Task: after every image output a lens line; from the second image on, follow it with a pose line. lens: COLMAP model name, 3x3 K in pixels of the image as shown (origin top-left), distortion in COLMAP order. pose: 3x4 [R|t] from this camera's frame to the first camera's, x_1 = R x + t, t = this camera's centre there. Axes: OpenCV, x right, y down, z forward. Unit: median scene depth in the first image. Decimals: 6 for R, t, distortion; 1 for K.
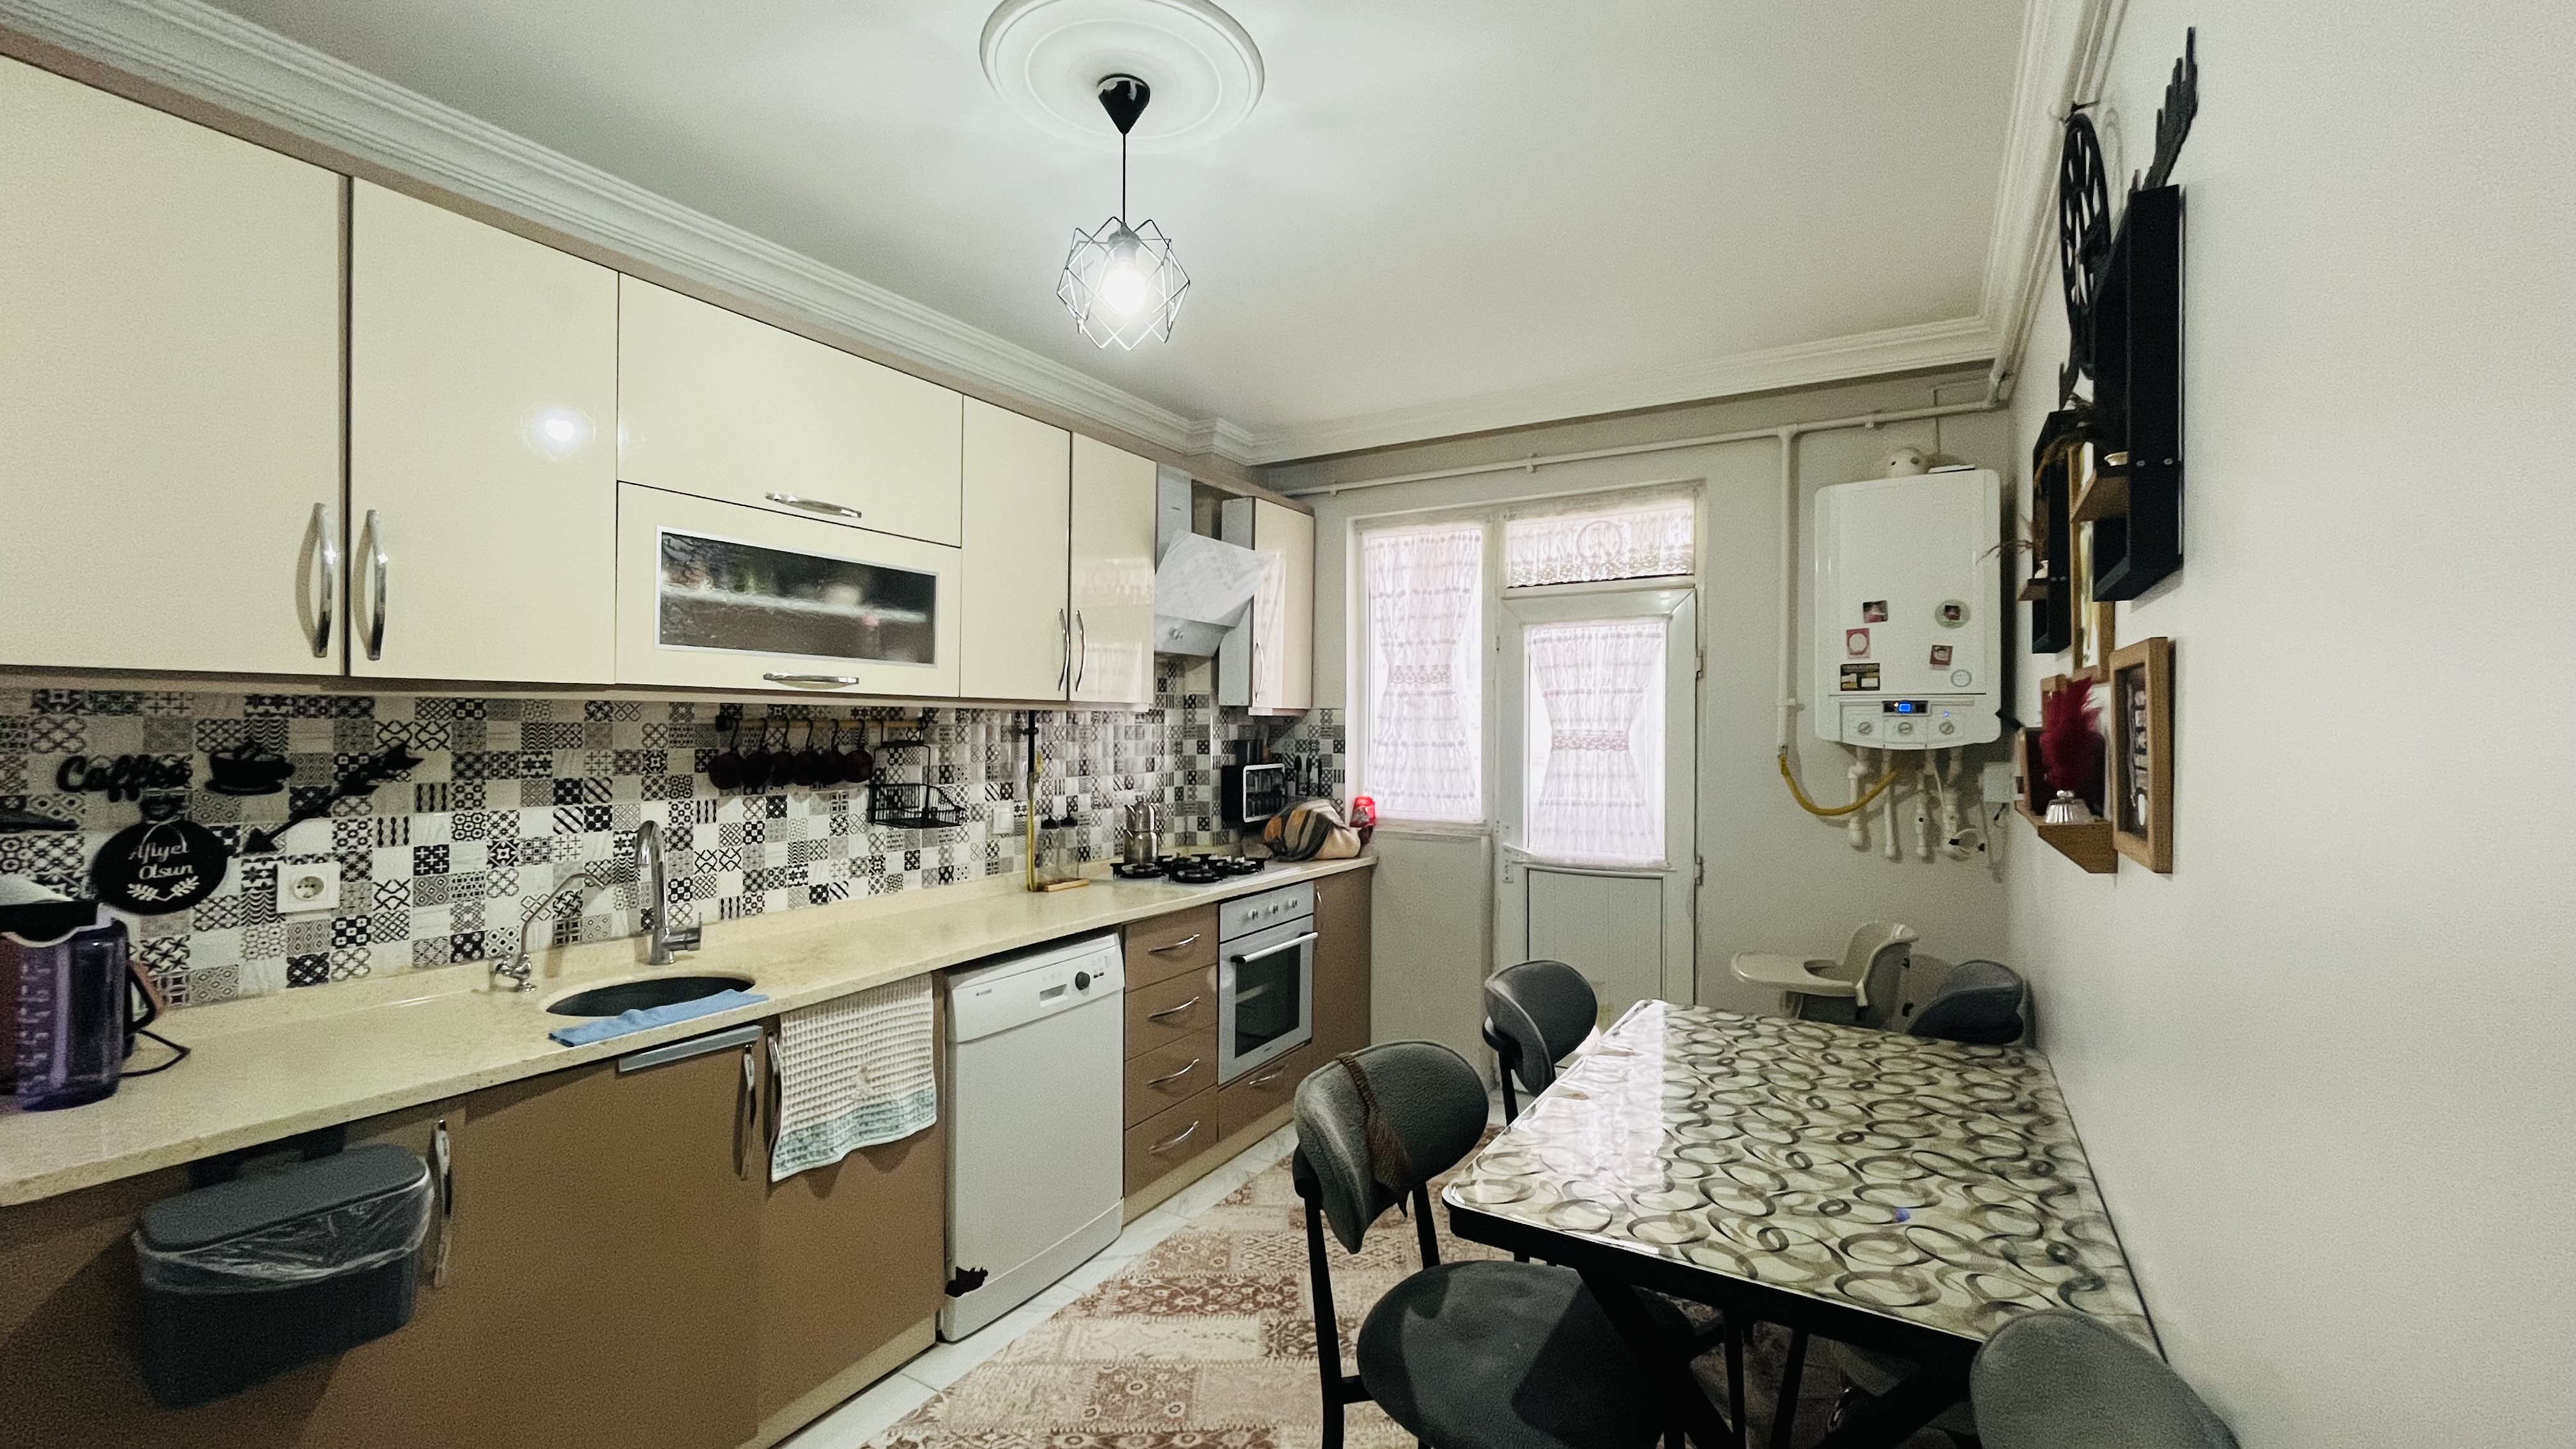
lens RADIAL K [[1035.3, 0, 1281.5], [0, 1035.3, 718.2], [0, 0, 1]] dist [-0.001654, 0.000261]
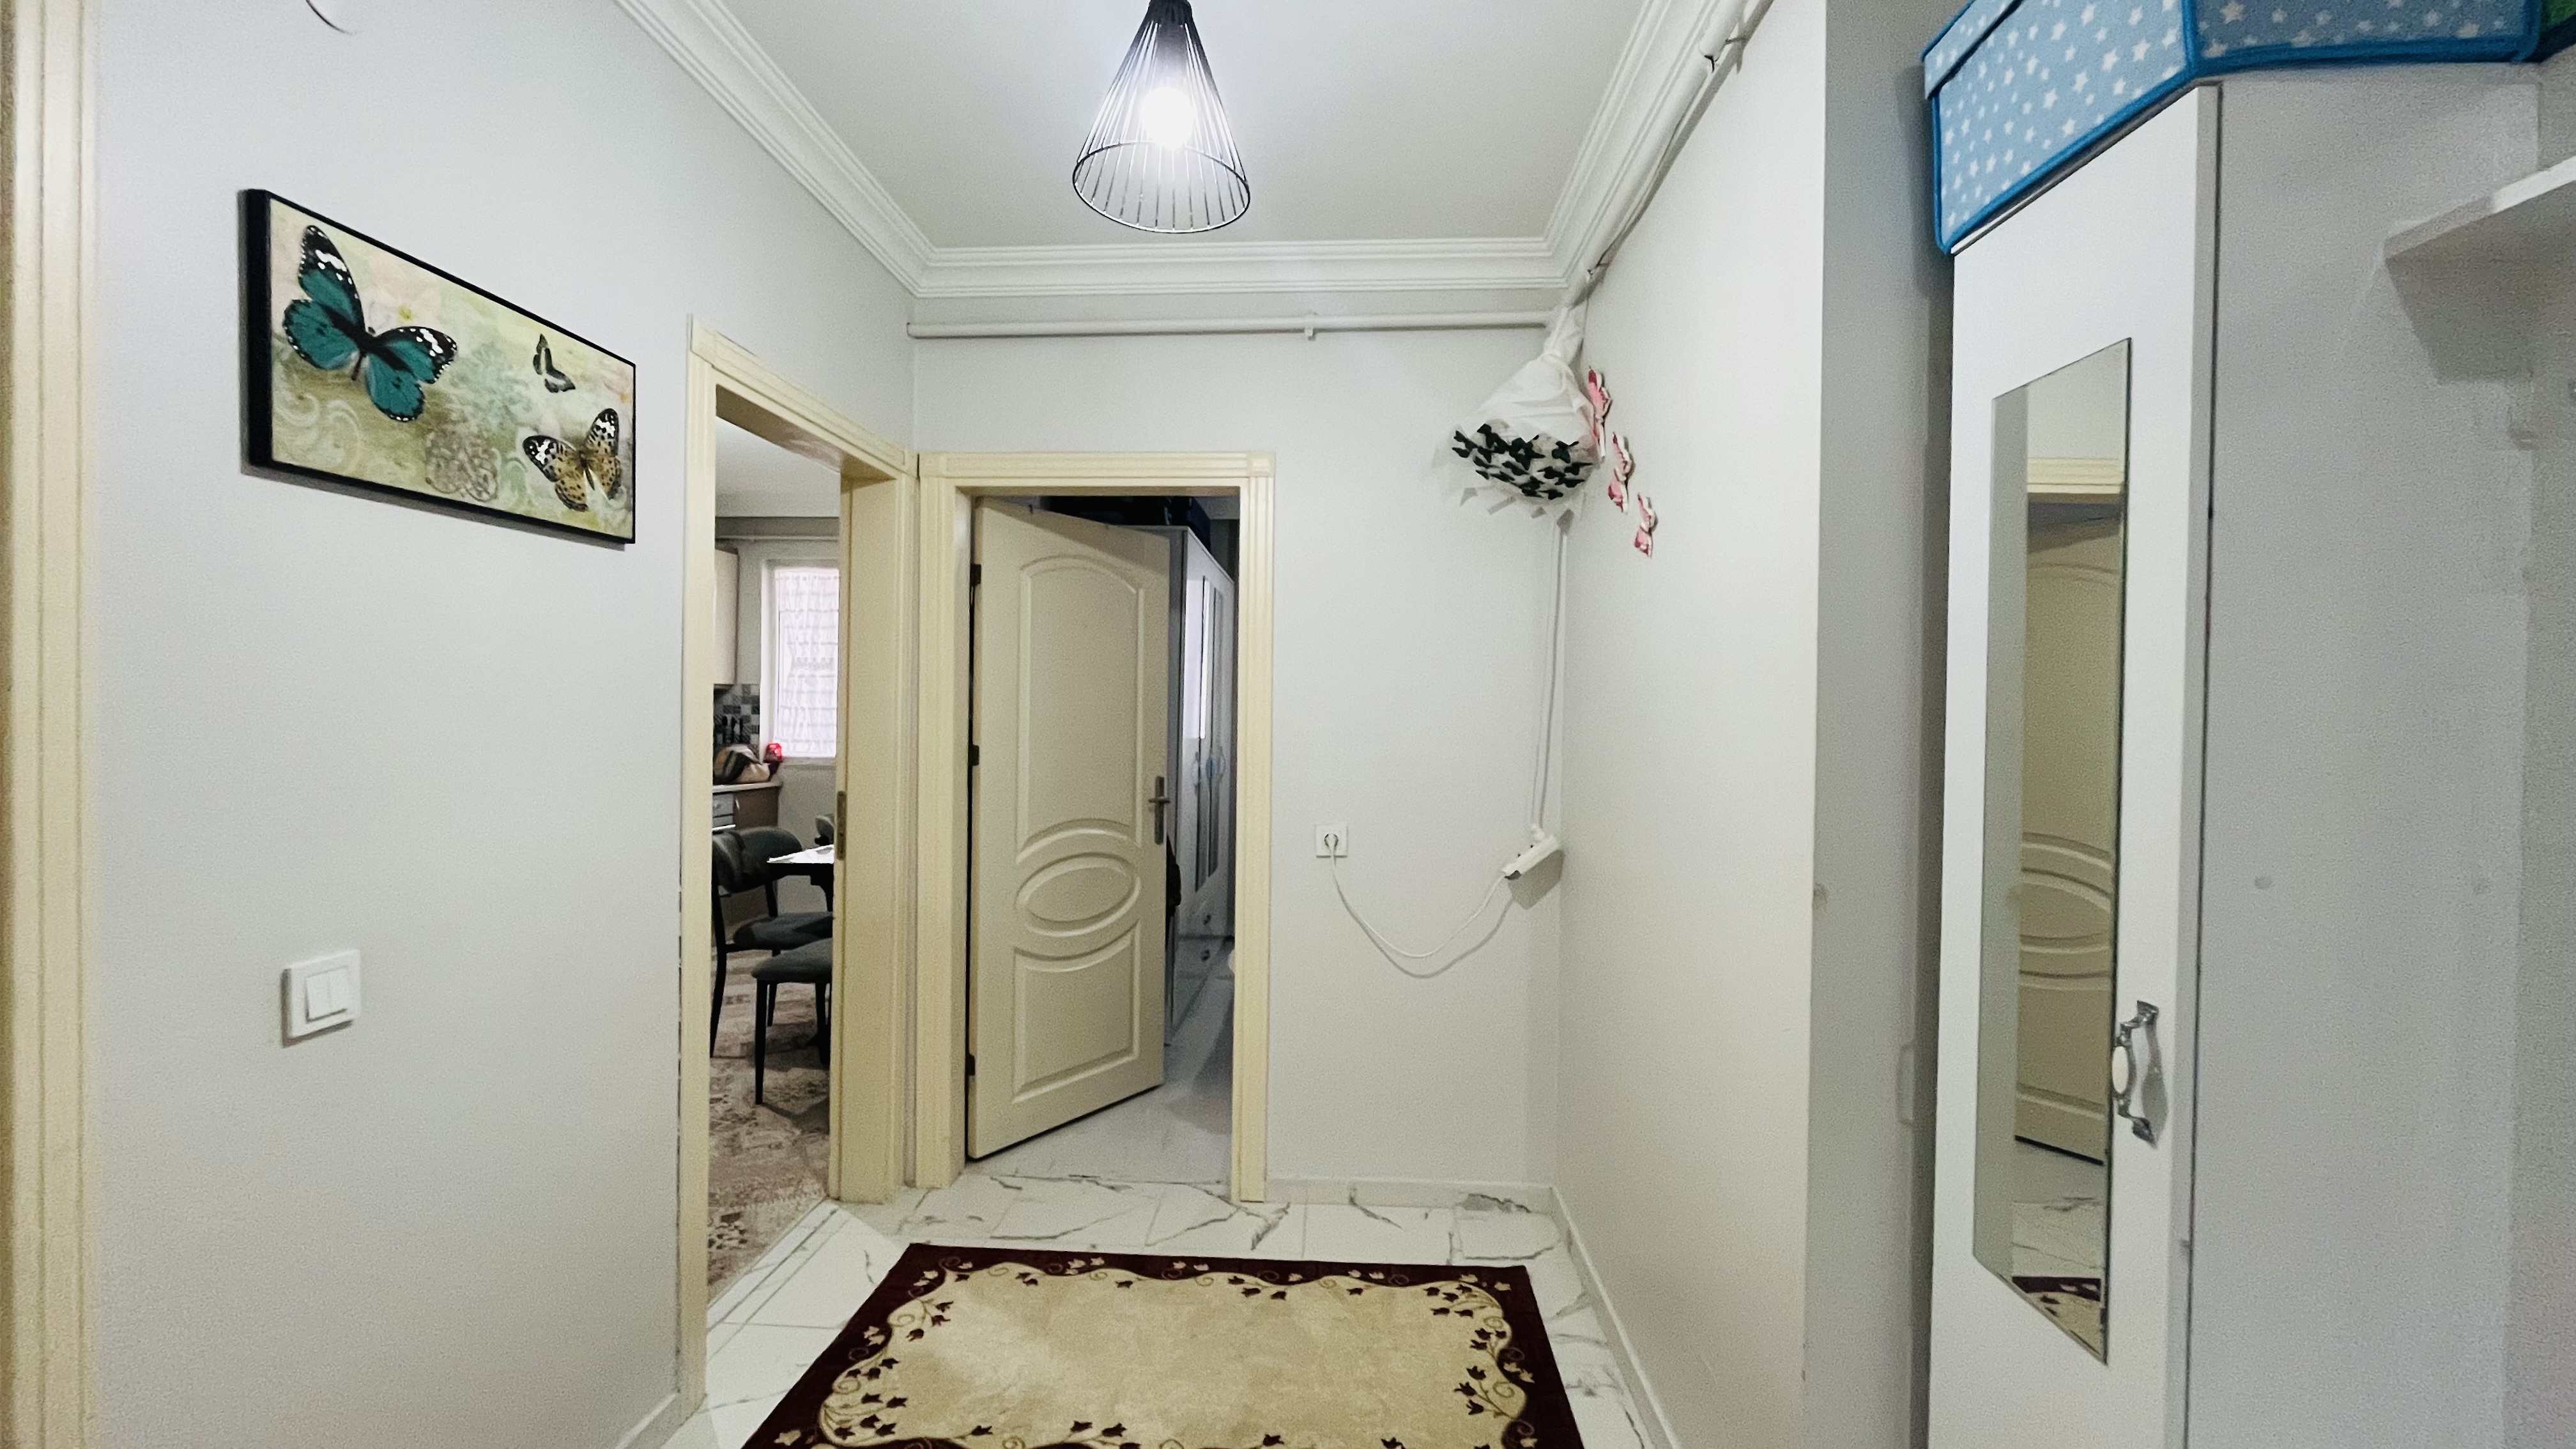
lens RADIAL K [[1035.3, 0, 1286.9], [0, 1035.3, 724.0], [0, 0, 1]] dist [-0.001654, 0.000261]
pose [[0.881515, 0.001473, 0.472154, 0.038160], [-0.011262, 0.999776, 0.017906, 0.017619], [-0.472022, -0.021101, 0.881334, -1.000764]]
